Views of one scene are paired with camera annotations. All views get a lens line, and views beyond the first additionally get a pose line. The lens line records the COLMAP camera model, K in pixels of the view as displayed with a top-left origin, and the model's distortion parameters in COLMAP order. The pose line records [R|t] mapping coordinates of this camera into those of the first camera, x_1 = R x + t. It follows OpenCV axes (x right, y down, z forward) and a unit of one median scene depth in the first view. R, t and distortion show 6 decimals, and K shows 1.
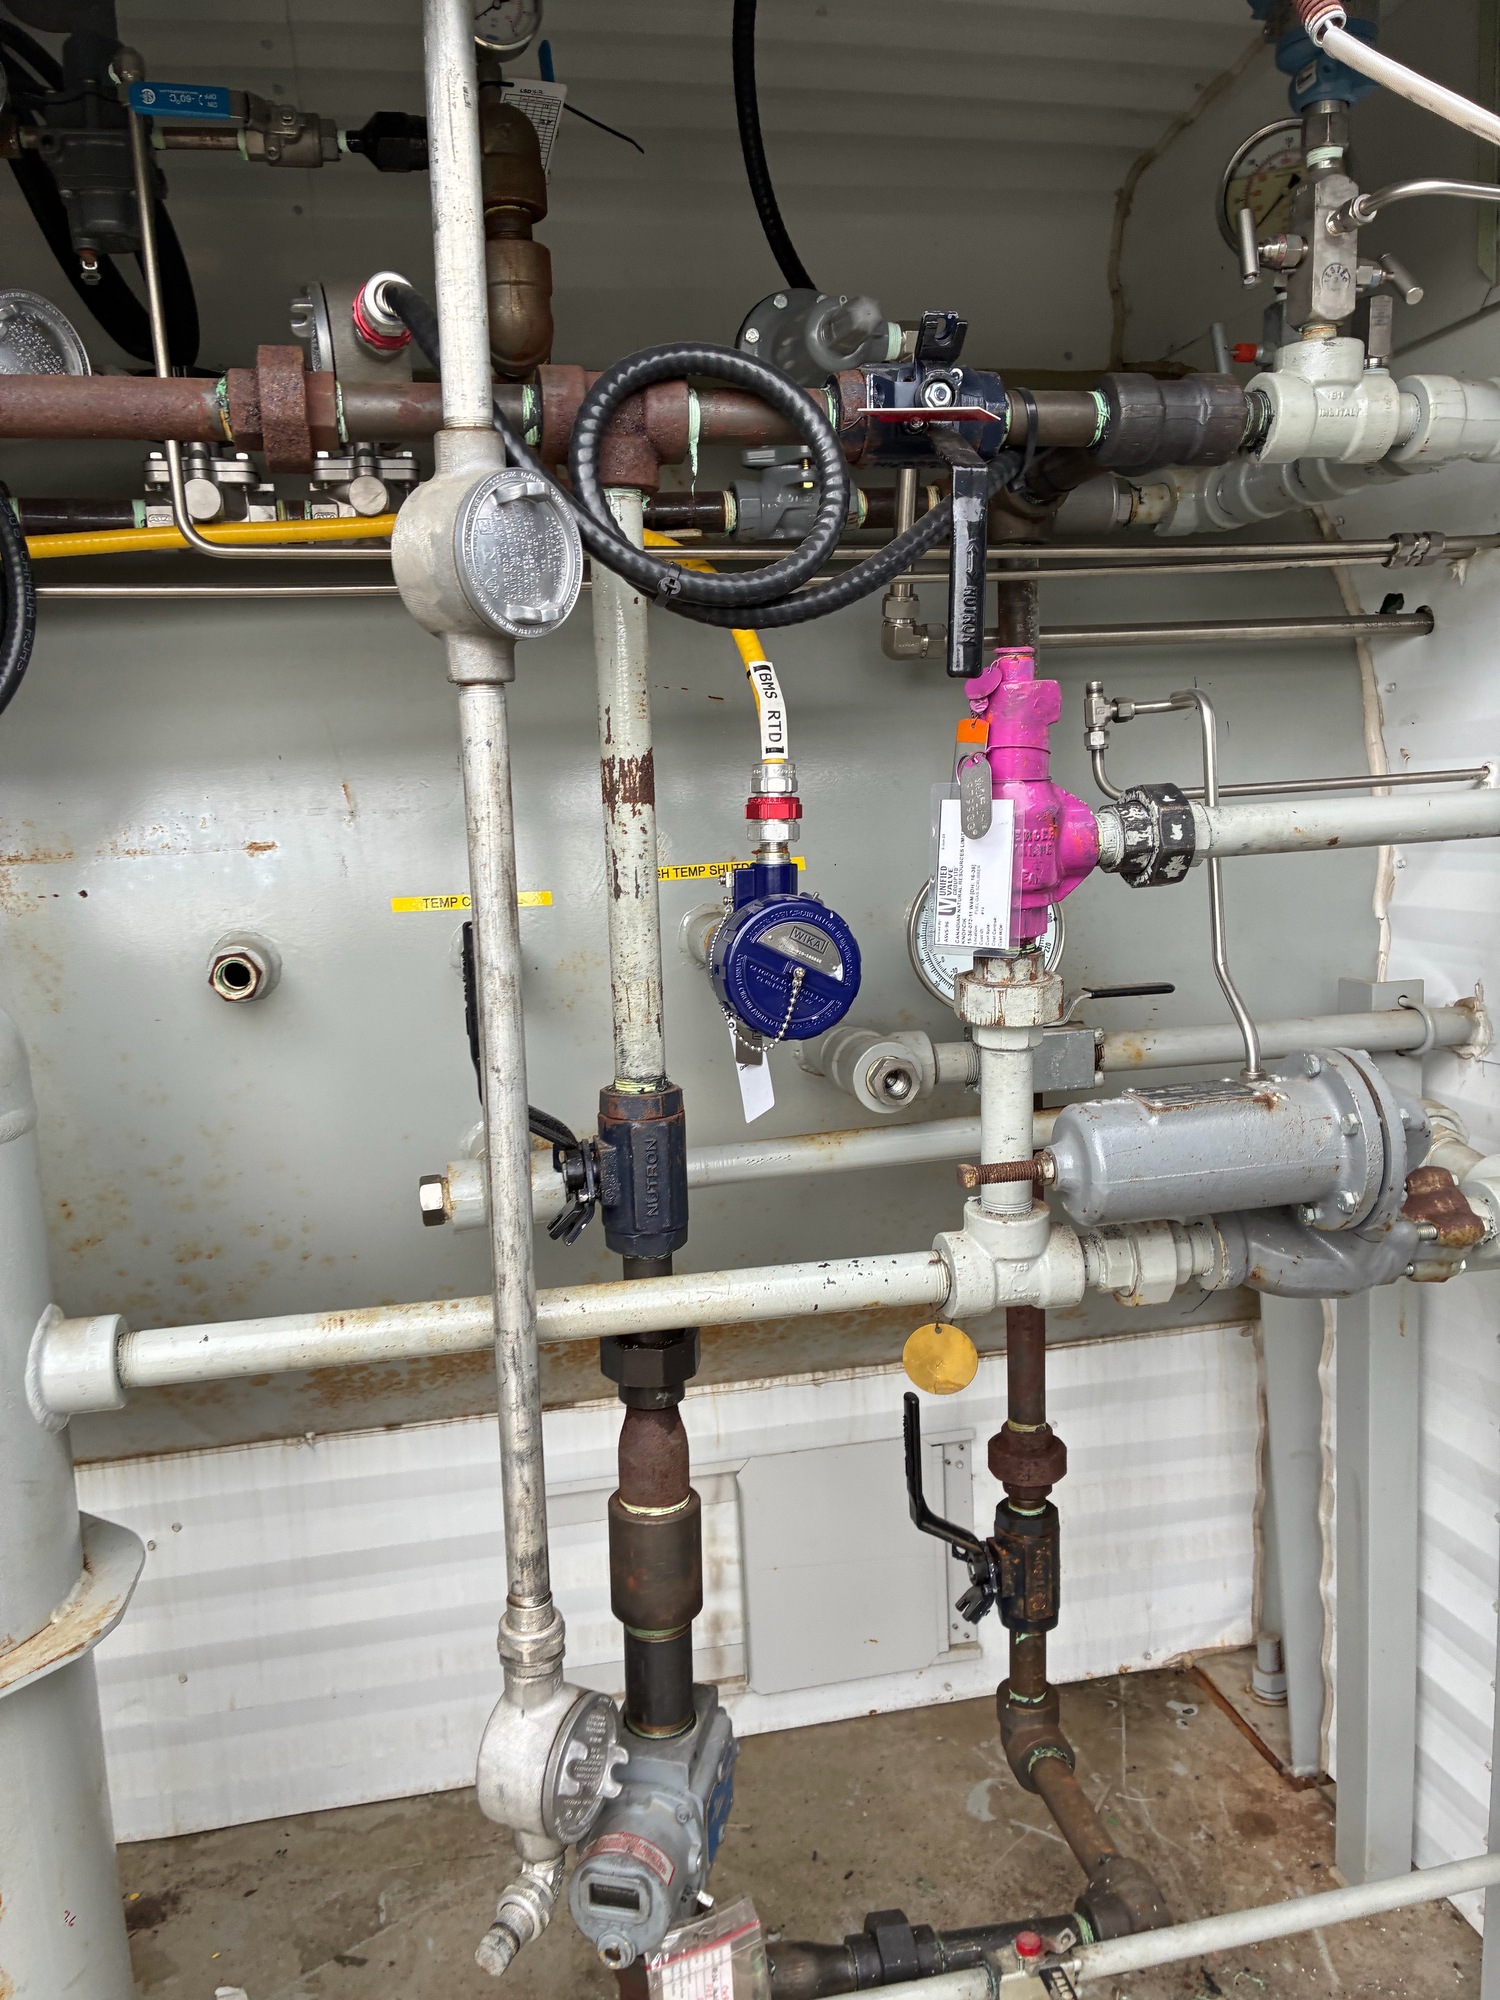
lens RADIAL K [[1522.6, 0, 718.3], [0, 1522.6, 996.3], [0, 0, 1]] dist [0.033329, -0.030560]
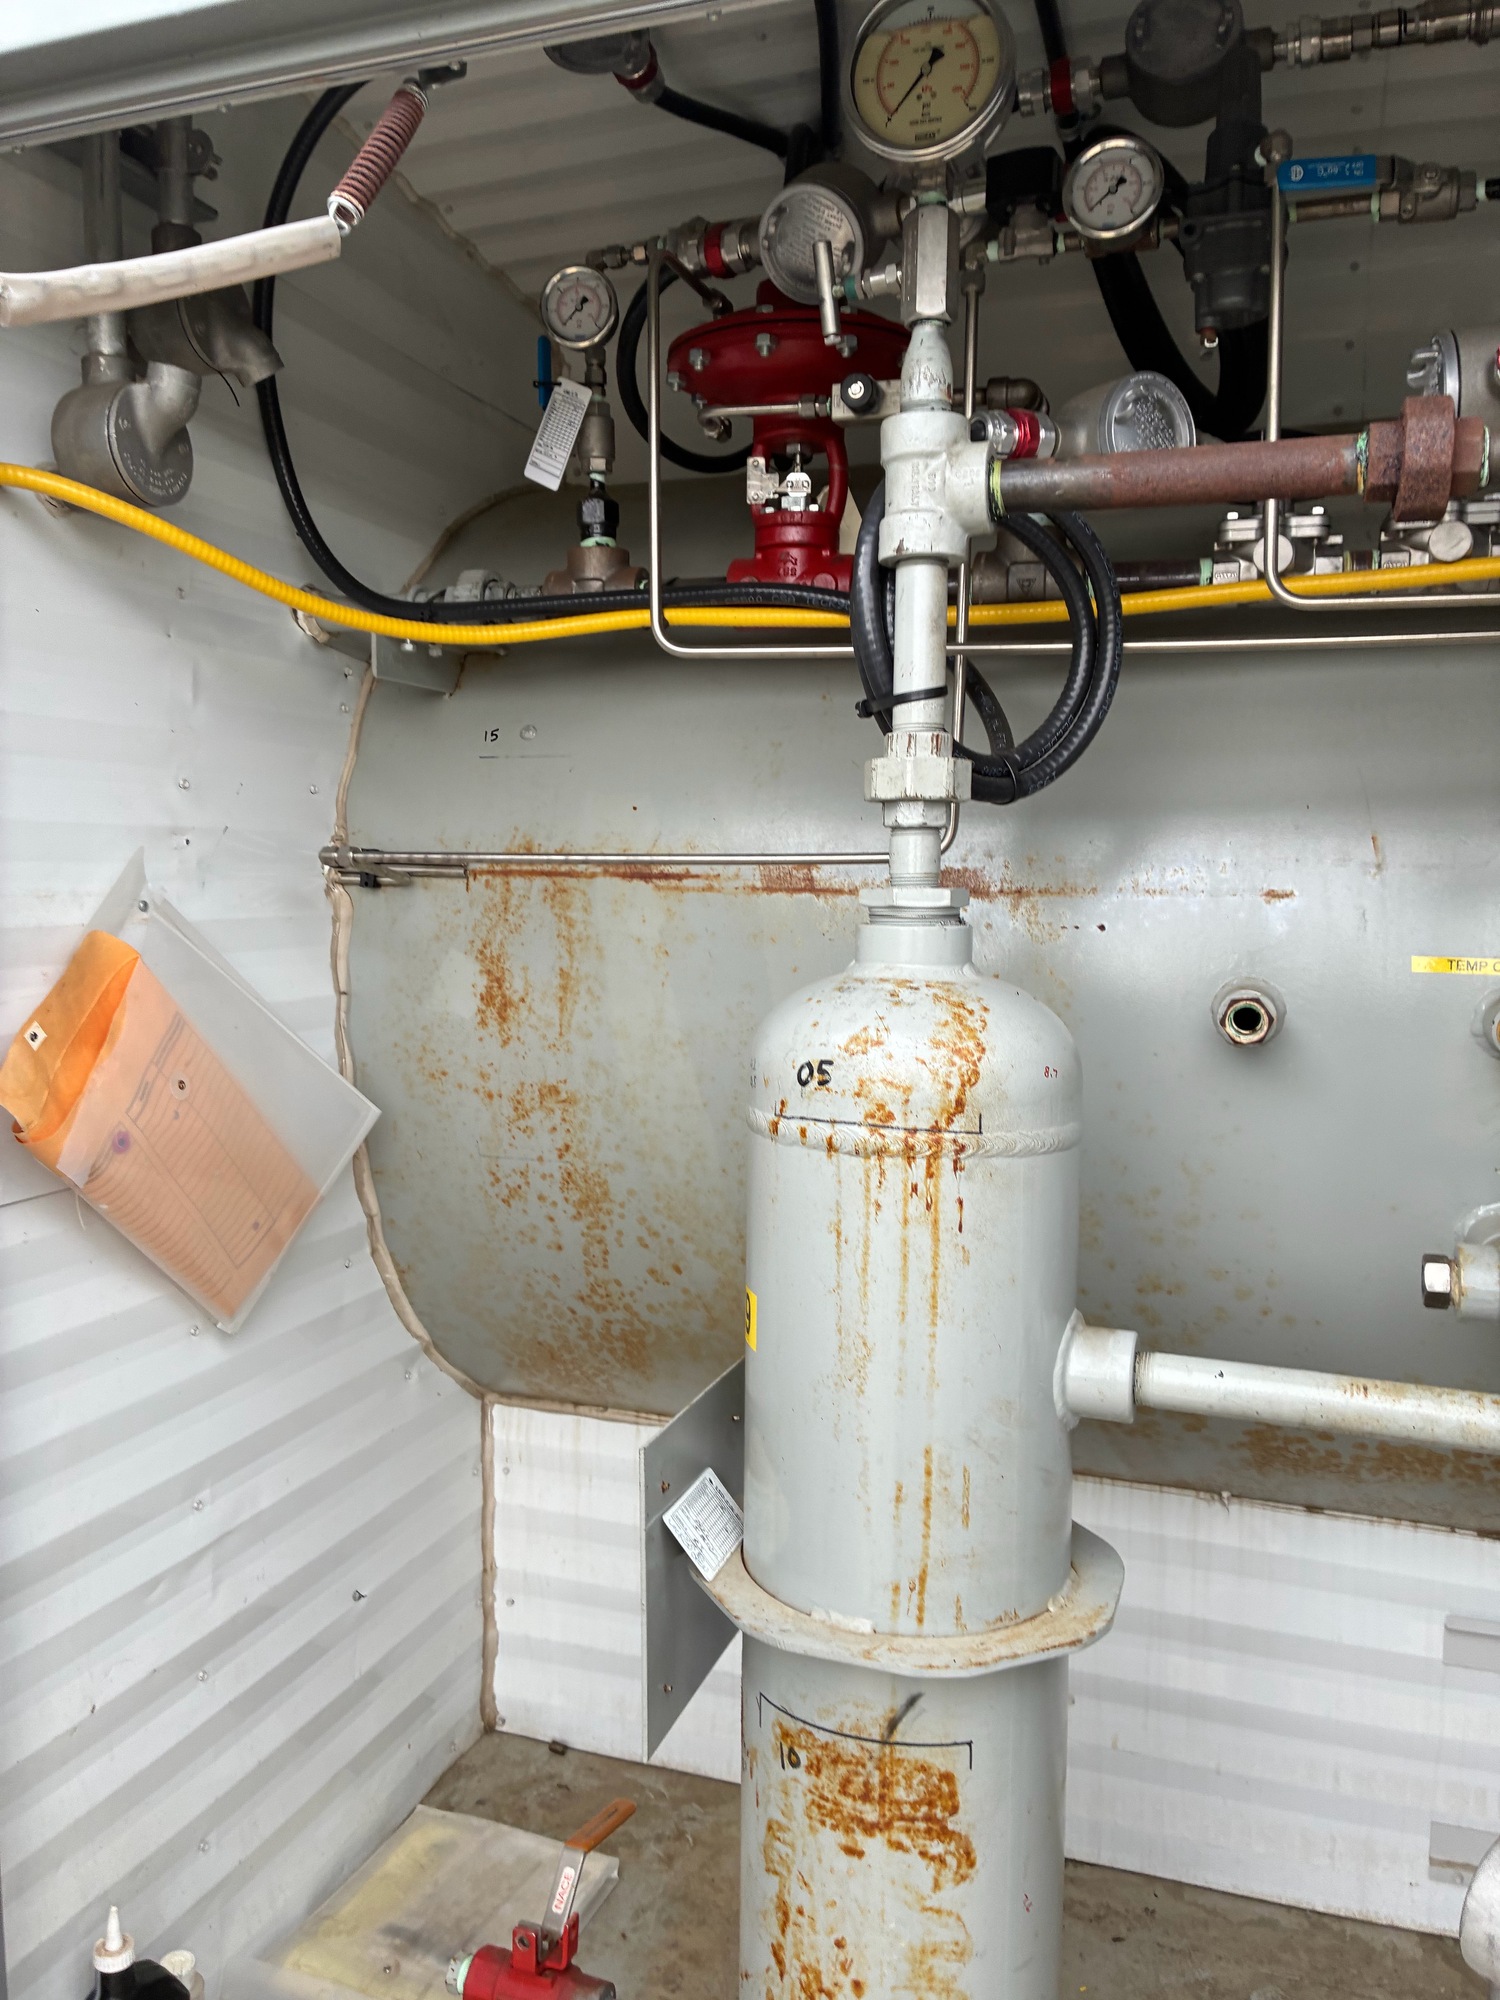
lens RADIAL K [[1515.3, 0, 685.3], [0, 1515.3, 964.0], [0, 0, 1]] dist [0.039069, -0.043558]
pose [[0.855886, 0.089029, -0.509443, -0.128314], [-0.116571, 0.992932, -0.022322, 0.016113], [0.503855, 0.078491, 0.860215, -0.054136]]
